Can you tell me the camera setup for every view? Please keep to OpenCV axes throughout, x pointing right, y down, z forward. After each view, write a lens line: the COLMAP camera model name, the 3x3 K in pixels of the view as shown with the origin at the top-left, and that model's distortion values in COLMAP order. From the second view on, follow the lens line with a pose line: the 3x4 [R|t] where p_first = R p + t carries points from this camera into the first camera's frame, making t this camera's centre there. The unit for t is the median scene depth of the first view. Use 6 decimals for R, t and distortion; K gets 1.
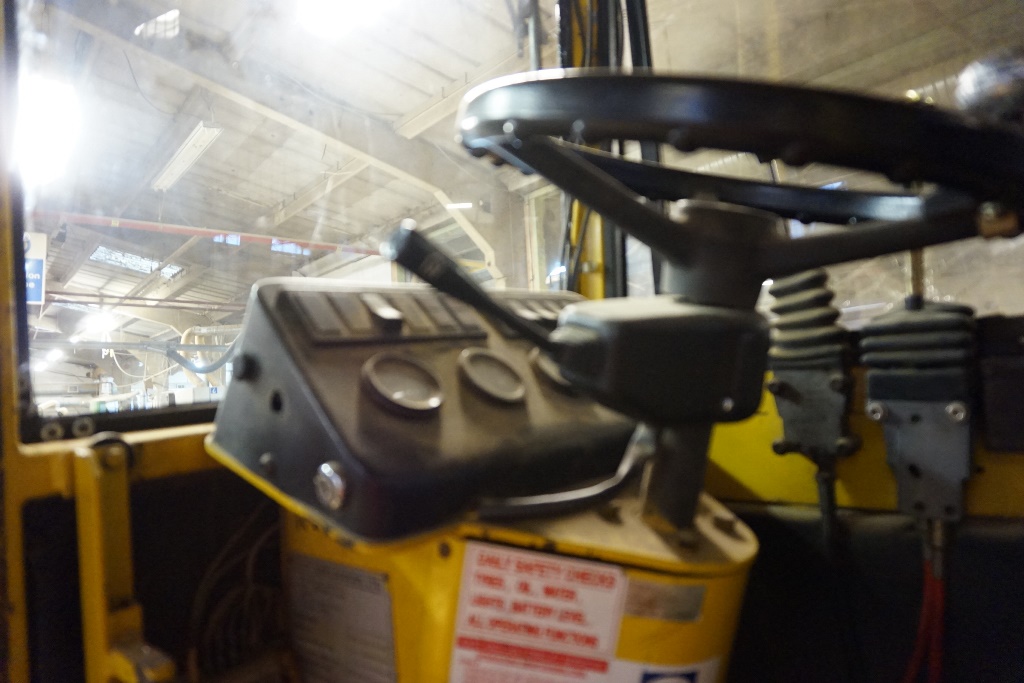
lens RADIAL K [[686.0, 0, 512.0], [0, 686.0, 341.5], [0, 0, 1]] dist [-0.039550, 0.030926]
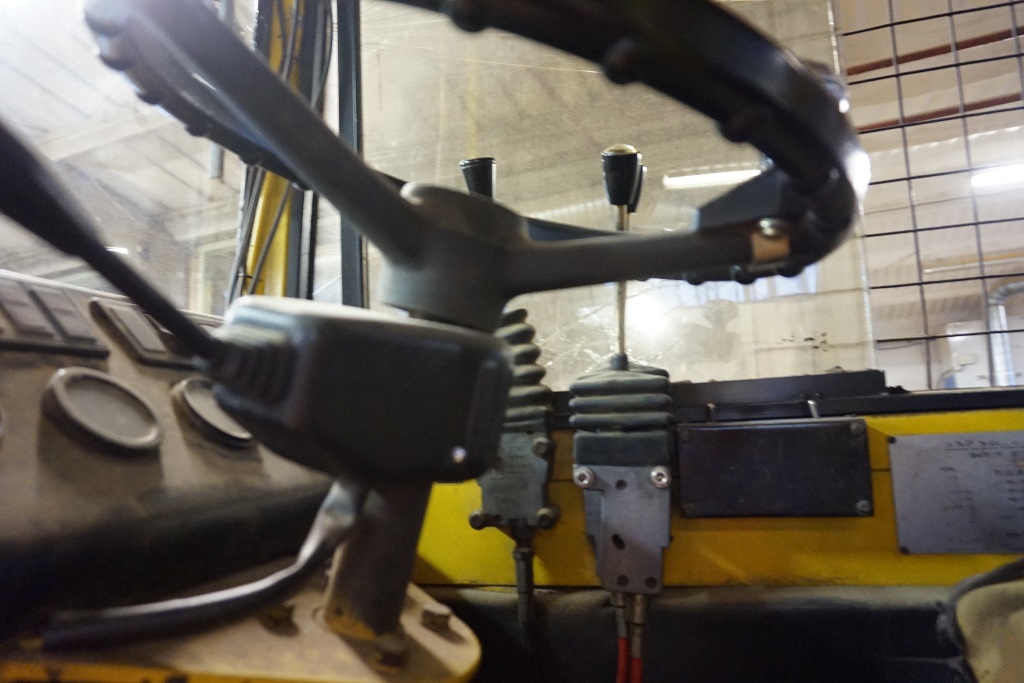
lens RADIAL K [[693.7, 0, 511.8], [0, 693.7, 337.7], [0, 0, 1]] dist [-0.077198, 0.062486]
pose [[0.890043, 0.092915, 0.446308, 0.015685], [-0.039650, 0.991077, -0.127256, 0.039865], [-0.454149, 0.095567, 0.885785, 0.203701]]
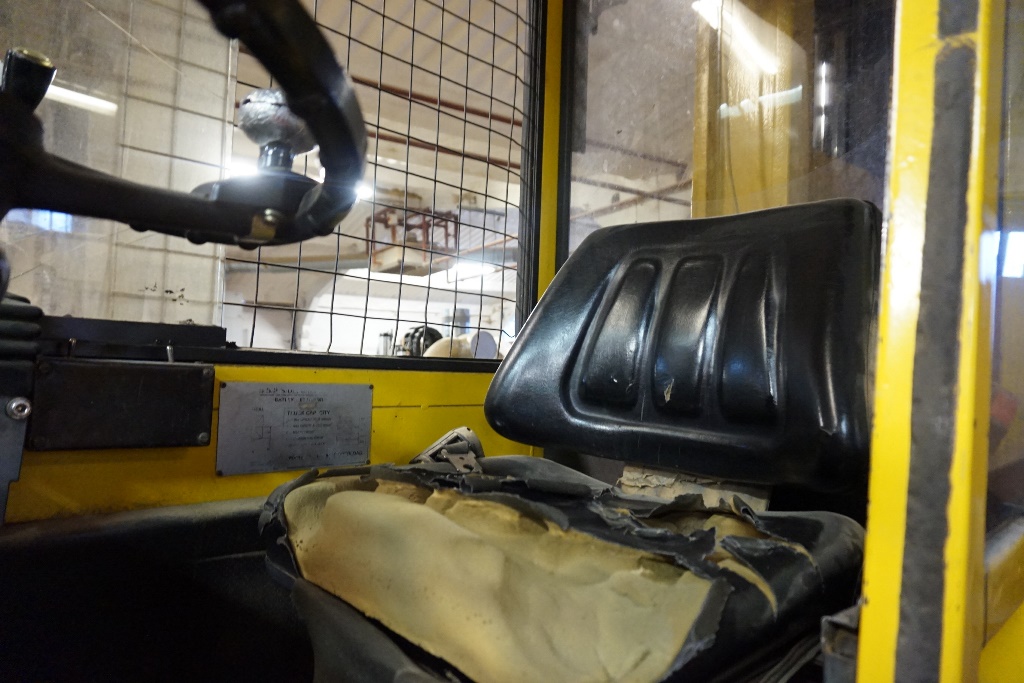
lens RADIAL K [[686.0, 0, 512.0], [0, 686.0, 341.5], [0, 0, 1]] dist [-0.039550, 0.030926]
pose [[0.039279, 0.125266, 0.991345, -0.234891], [-0.076228, 0.989596, -0.122025, 0.072673], [-0.996316, -0.070775, 0.048419, 0.281173]]
